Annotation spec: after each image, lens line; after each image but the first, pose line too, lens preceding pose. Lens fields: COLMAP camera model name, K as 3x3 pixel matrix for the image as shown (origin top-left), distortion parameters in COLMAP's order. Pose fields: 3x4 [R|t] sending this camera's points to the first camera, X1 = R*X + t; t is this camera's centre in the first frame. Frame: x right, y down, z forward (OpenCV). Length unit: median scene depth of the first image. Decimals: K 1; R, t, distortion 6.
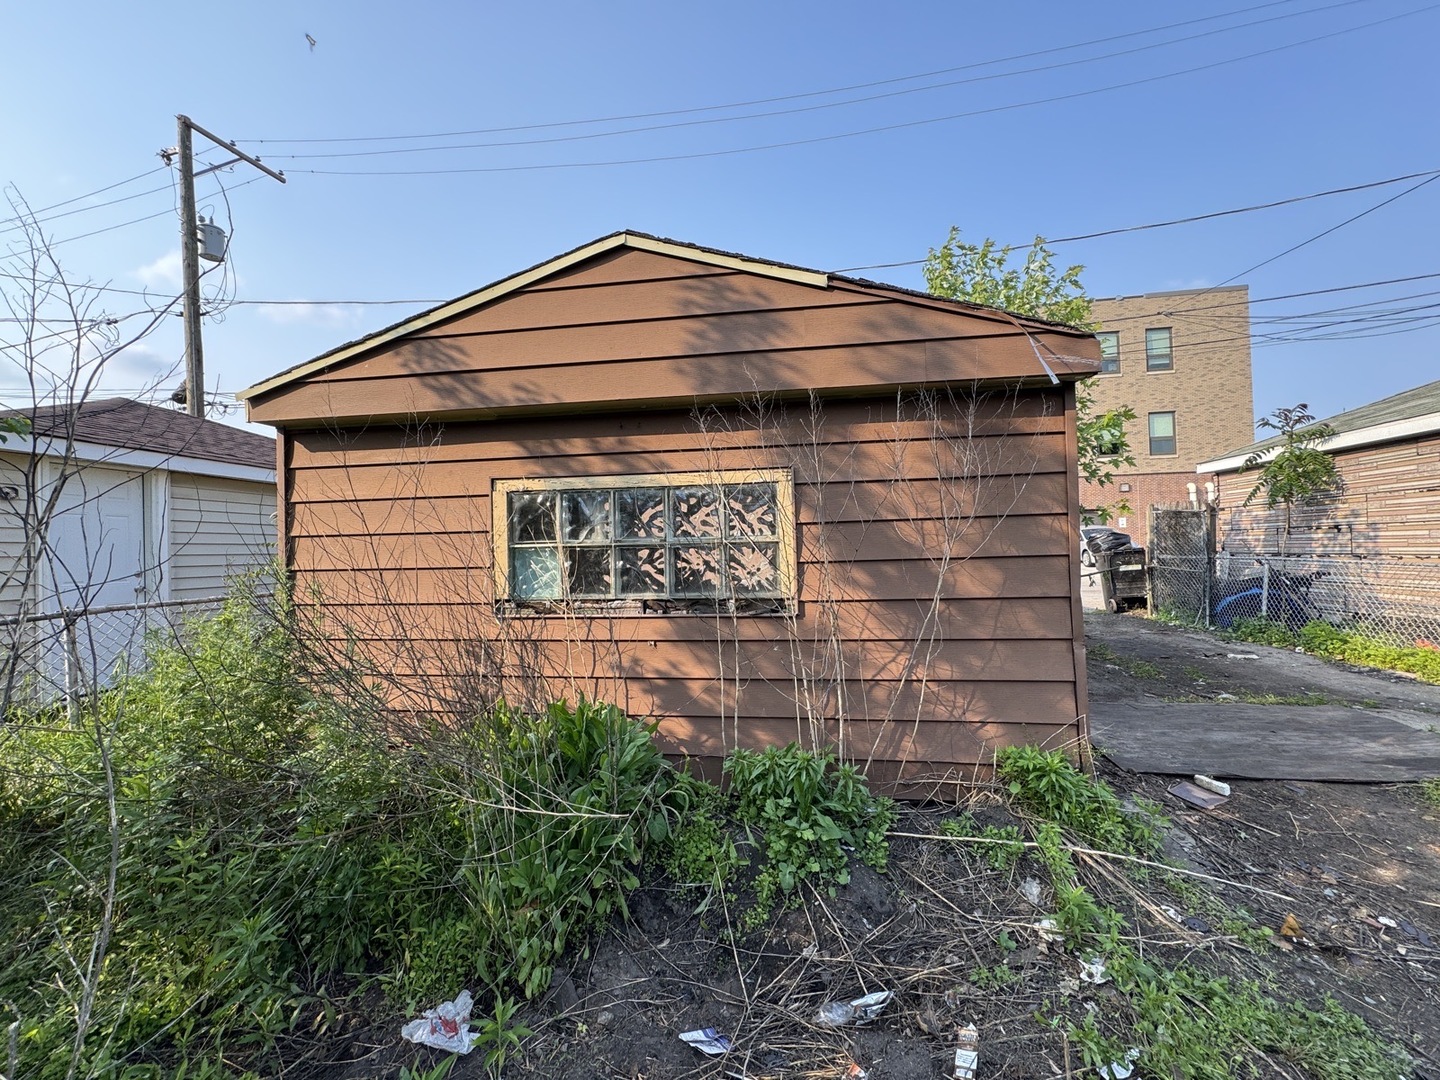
lens RADIAL K [[571.3, 0, 718.7], [0, 571.3, 542.1], [0, 0, 1]] dist [0.000129, -0.000460]
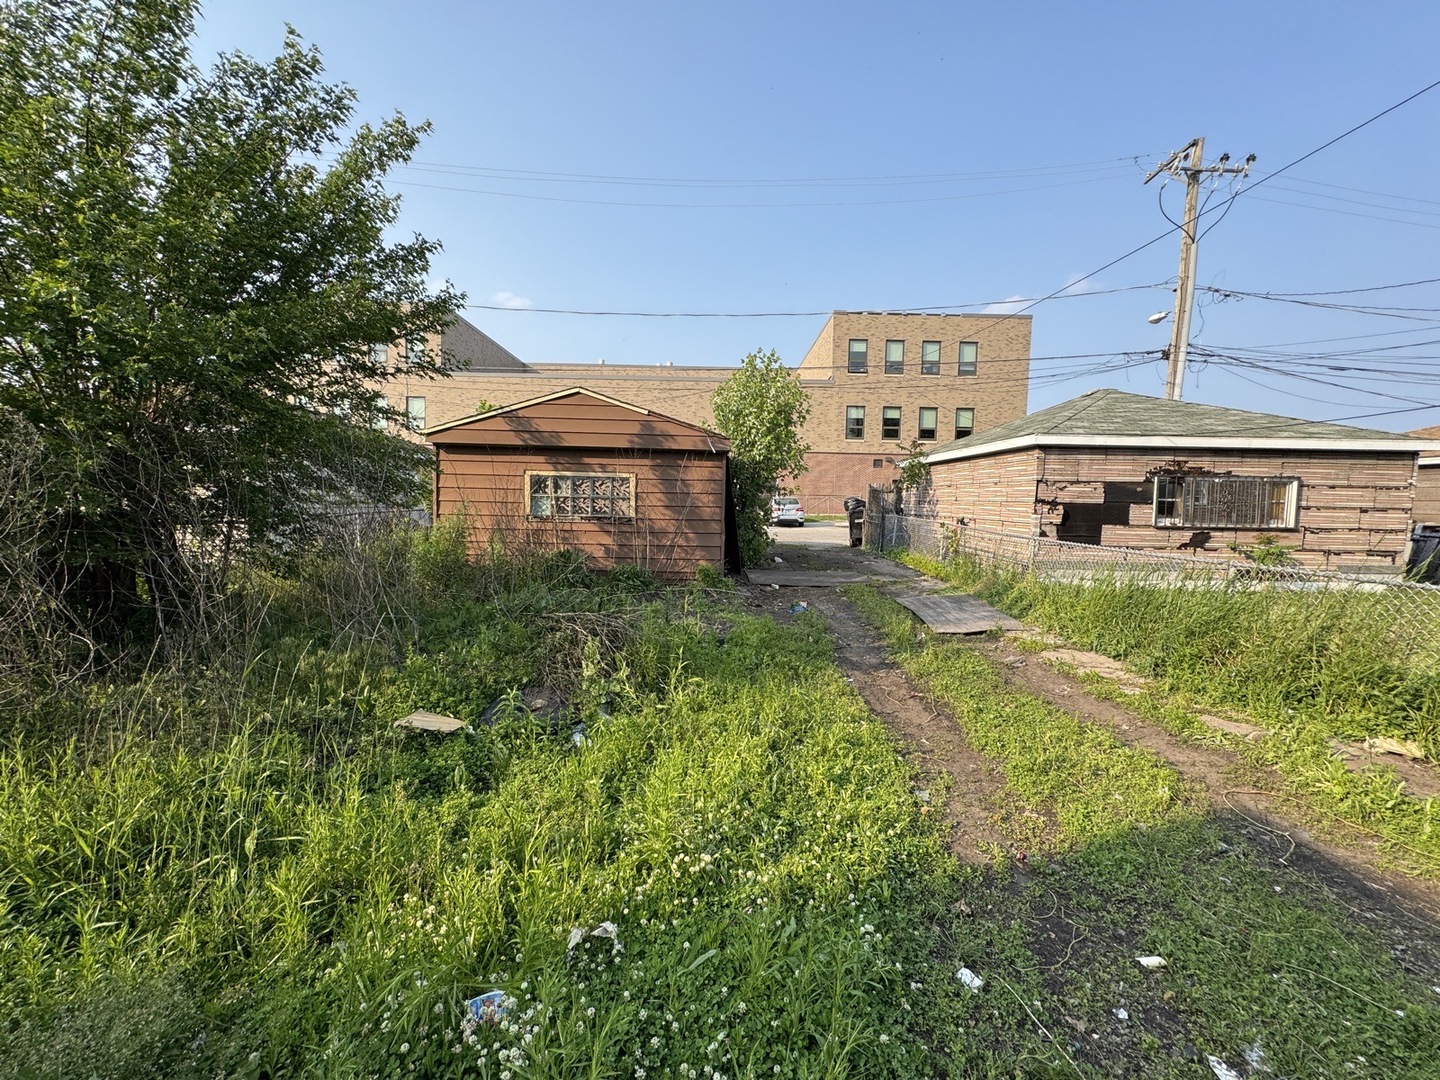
lens RADIAL K [[571.3, 0, 723.5], [0, 571.3, 540.8], [0, 0, 1]] dist [0.000129, -0.000460]
pose [[0.982503, 0.030100, 0.183798, 0.042415], [-0.044923, 0.996016, 0.077028, -0.026991], [-0.180747, -0.083937, 0.979941, -1.834961]]
